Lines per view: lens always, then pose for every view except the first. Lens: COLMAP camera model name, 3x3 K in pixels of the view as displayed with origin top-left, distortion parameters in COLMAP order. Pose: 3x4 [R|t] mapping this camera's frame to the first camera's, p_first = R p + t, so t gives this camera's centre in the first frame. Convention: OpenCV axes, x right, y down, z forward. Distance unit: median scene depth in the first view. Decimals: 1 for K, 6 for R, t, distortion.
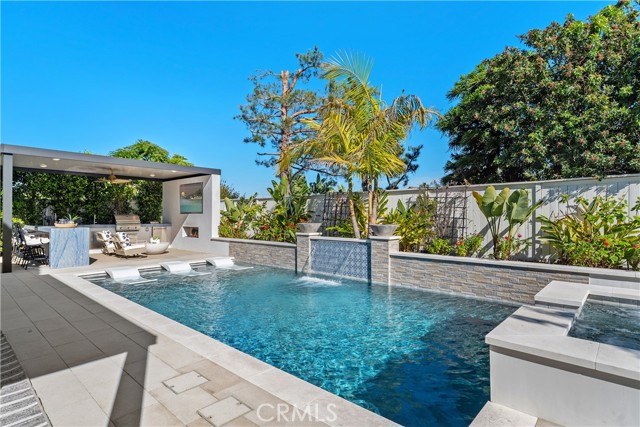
lens RADIAL K [[351.0, 0, 320.0], [0, 351.0, 213.5], [0, 0, 1]] dist [0.001352, 0.000275]
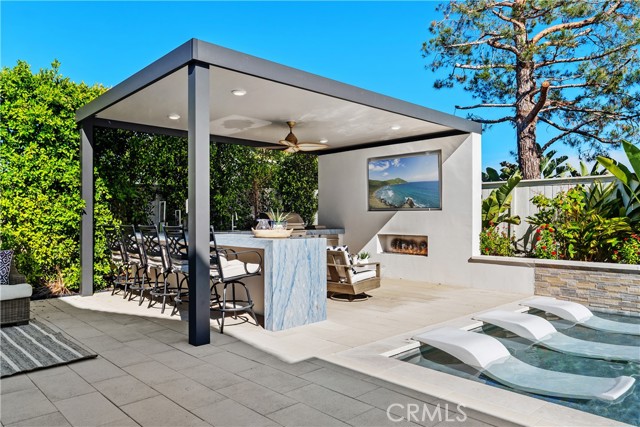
lens RADIAL K [[466.4, 0, 320.0], [0, 466.4, 213.5], [0, 0, 1]] dist [-0.000896, -0.000240]
pose [[0.996229, -0.003781, -0.086679, -0.453086], [0.003489, 0.999988, -0.003525, 0.008006], [0.086691, 0.003209, 0.996230, 0.292713]]
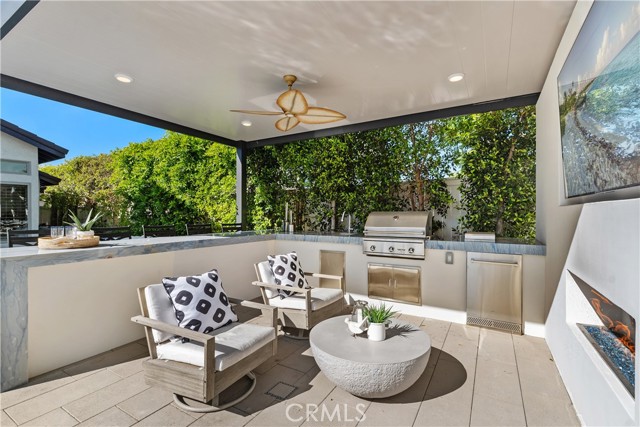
lens RADIAL K [[289.9, 0, 320.0], [0, 289.9, 213.5], [0, 0, 1]] dist [0.000514, 0.000024]
pose [[0.187605, -0.002350, -0.982242, -0.277513], [-0.001278, 0.999996, -0.002636, 0.005849], [0.982244, 0.001750, 0.187602, 0.906486]]
